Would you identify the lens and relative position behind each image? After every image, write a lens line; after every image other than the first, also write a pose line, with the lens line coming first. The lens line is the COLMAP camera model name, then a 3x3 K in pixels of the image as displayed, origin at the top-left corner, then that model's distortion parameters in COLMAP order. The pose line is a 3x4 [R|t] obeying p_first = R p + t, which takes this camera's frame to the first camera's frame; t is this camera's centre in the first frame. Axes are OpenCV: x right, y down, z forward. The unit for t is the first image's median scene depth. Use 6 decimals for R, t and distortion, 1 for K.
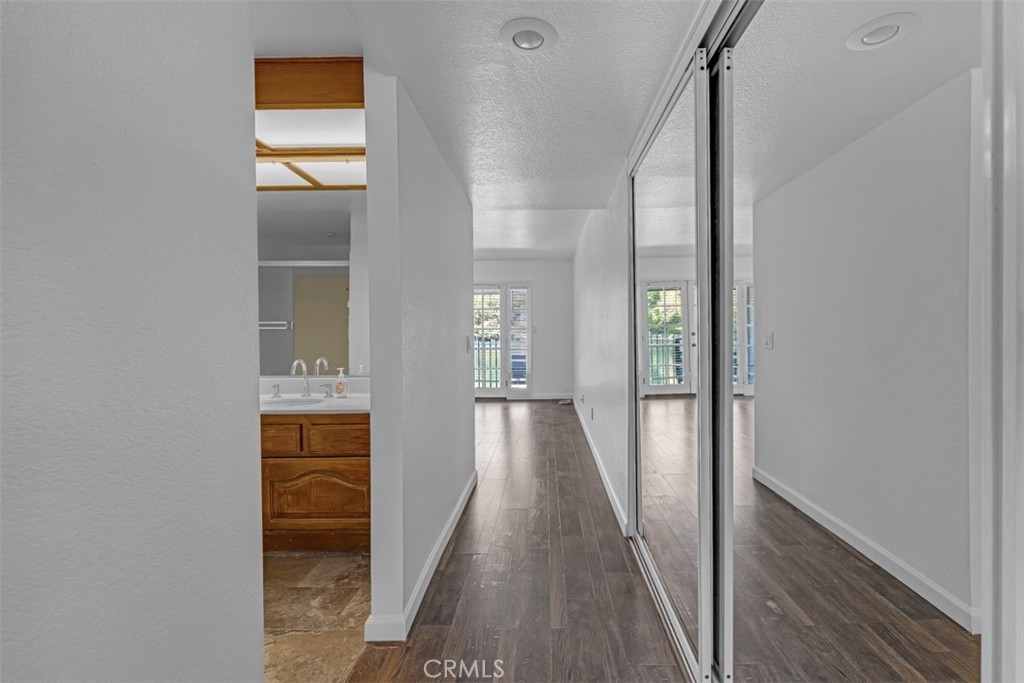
lens RADIAL K [[456.3, 0, 514.4], [0, 456.3, 339.9], [0, 0, 1]] dist [-0.009722, -0.000260]
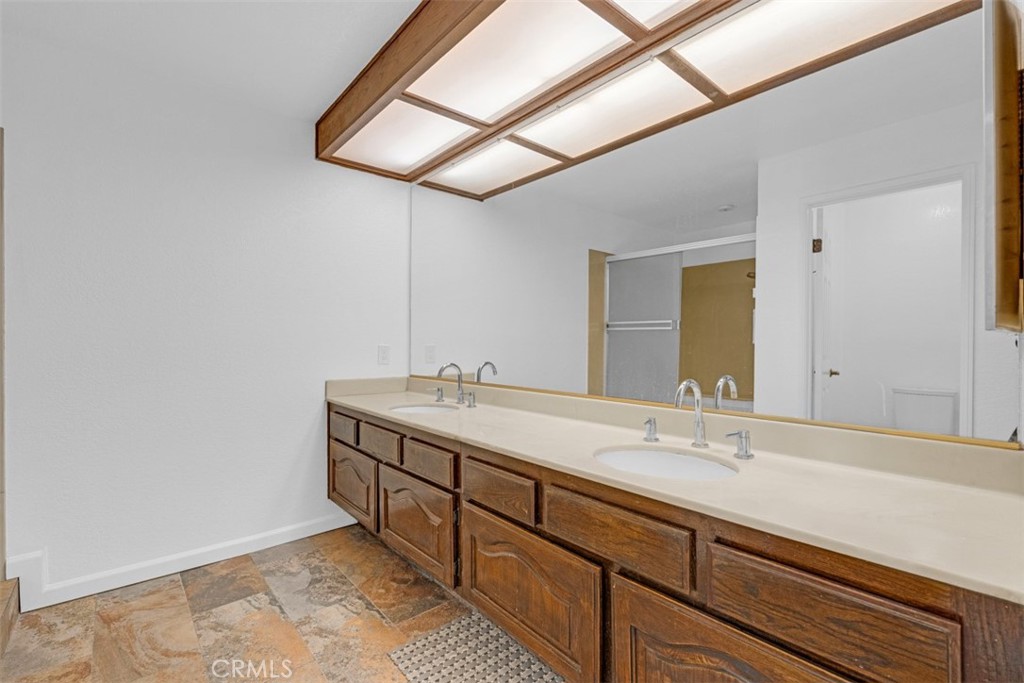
lens RADIAL K [[456.3, 0, 516.7], [0, 456.3, 339.9], [0, 0, 1]] dist [-0.009722, -0.000260]
pose [[0.699903, 0.008183, -0.714191, -0.267823], [-0.009638, 0.999952, 0.002012, -0.007472], [0.714173, 0.005475, 0.699948, 0.552277]]
